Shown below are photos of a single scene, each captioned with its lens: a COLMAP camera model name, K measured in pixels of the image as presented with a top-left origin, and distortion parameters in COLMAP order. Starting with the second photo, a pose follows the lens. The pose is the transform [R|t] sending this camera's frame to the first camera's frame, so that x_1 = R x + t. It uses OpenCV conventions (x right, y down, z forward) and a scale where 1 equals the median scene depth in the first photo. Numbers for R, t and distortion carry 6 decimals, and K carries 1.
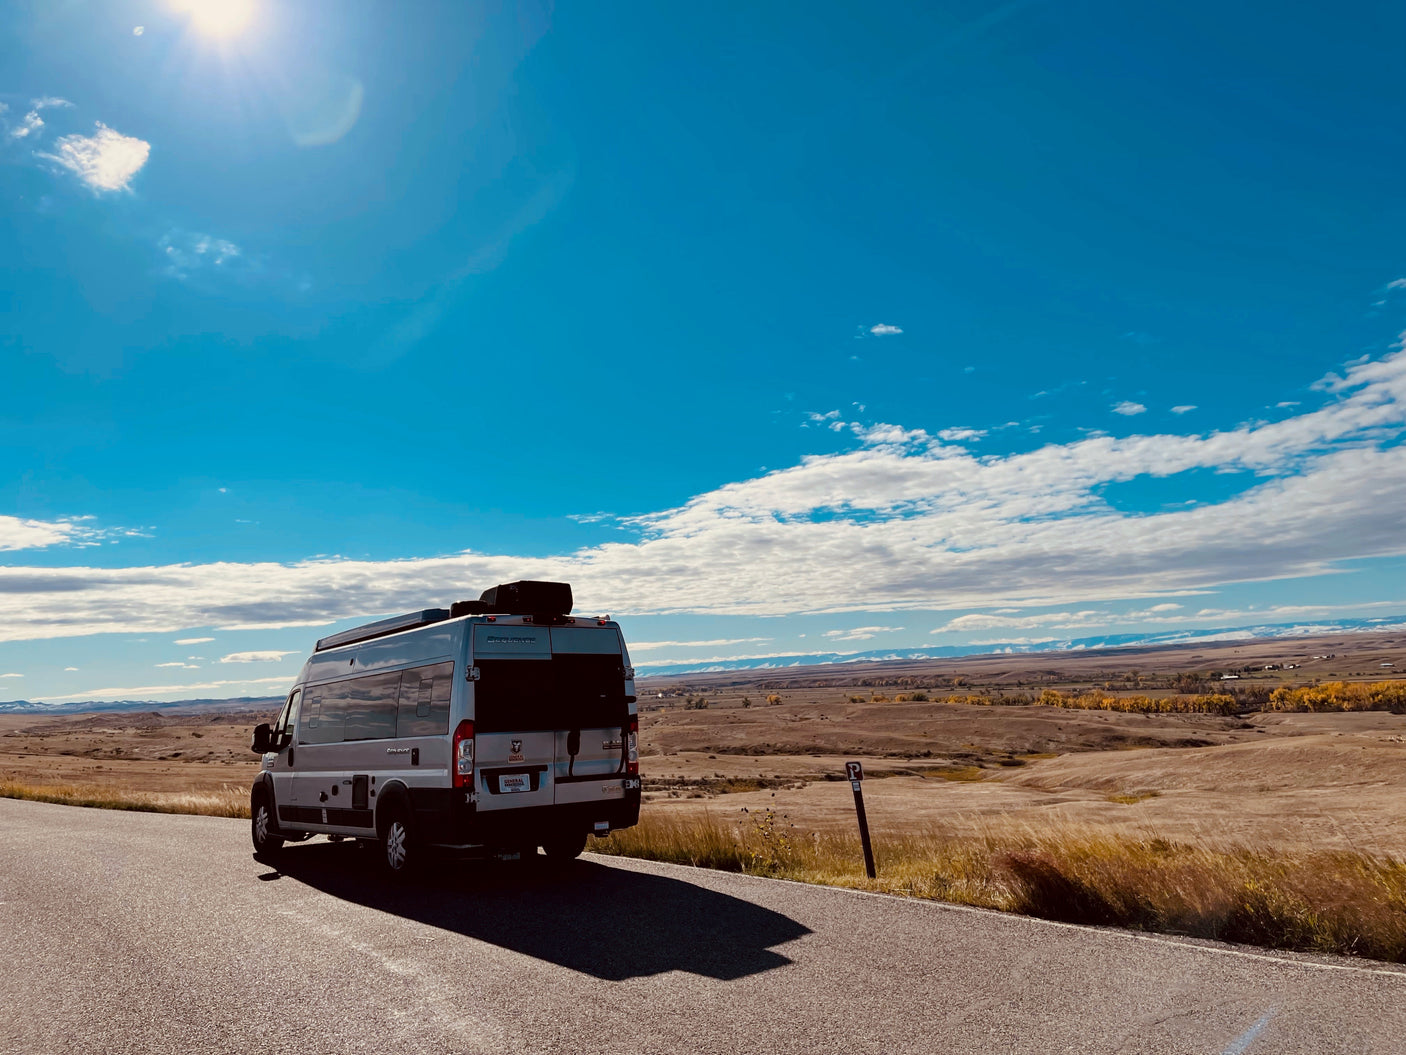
lens RADIAL K [[993.9, 0, 703.0], [0, 993.9, 527.5], [0, 0, 1]] dist [0.057795, -0.001011]
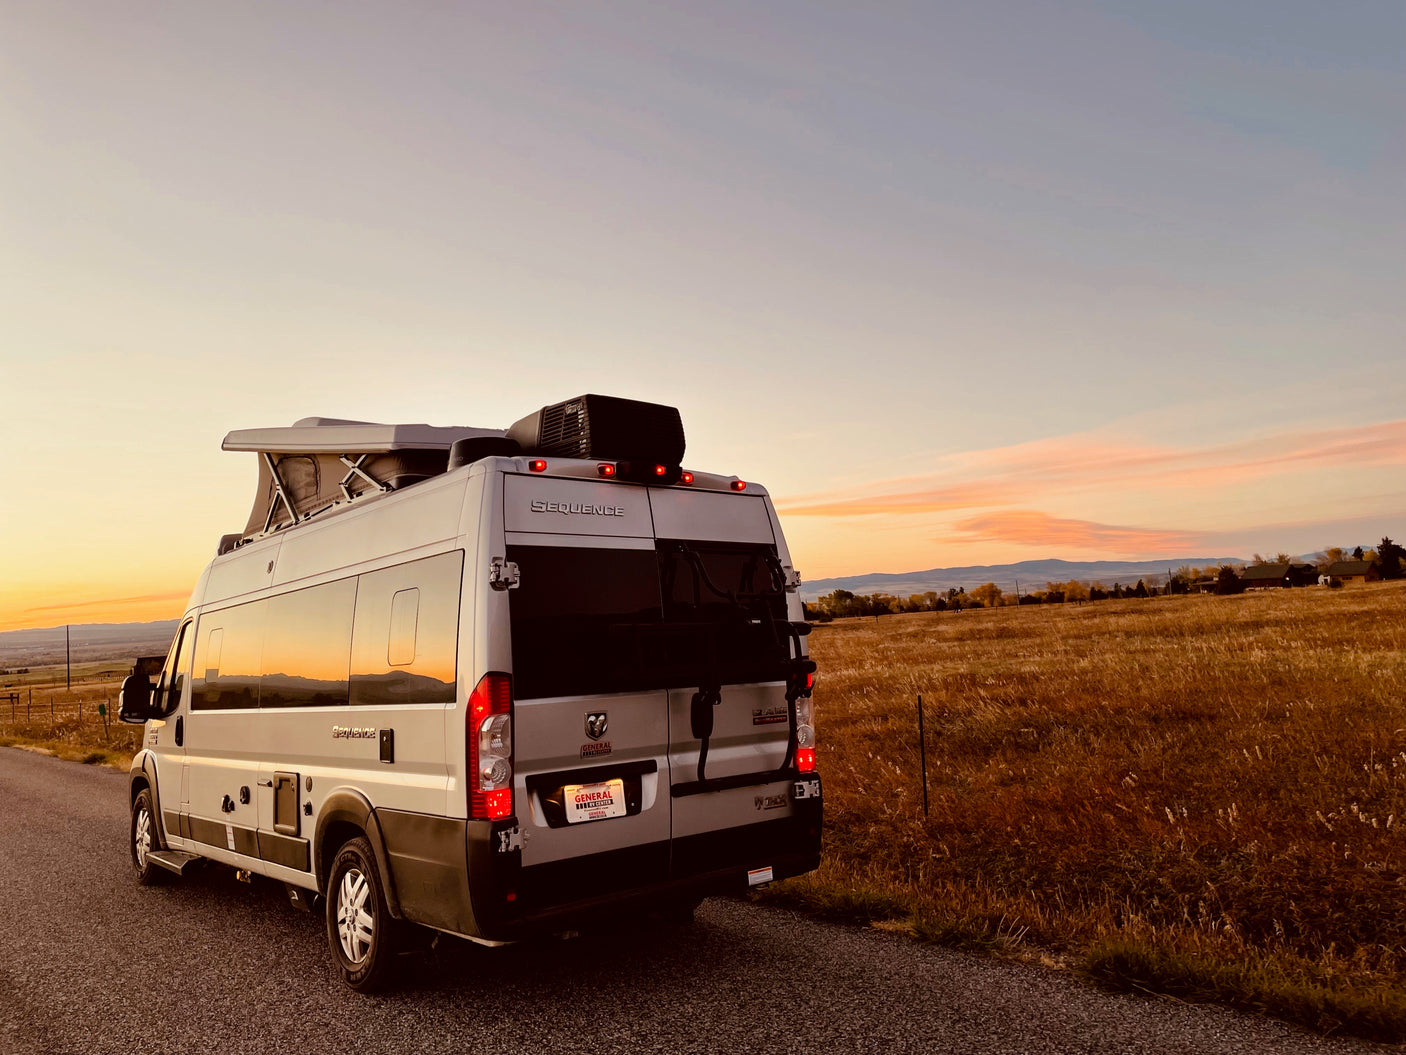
lens RADIAL K [[993.9, 0, 703.0], [0, 993.9, 527.5], [0, 0, 1]] dist [0.057795, -0.001011]
pose [[0.999800, -0.006201, 0.019004, -0.137437], [0.005048, 0.998180, 0.060093, 0.090896], [-0.019342, -0.059986, 0.998012, 0.499808]]
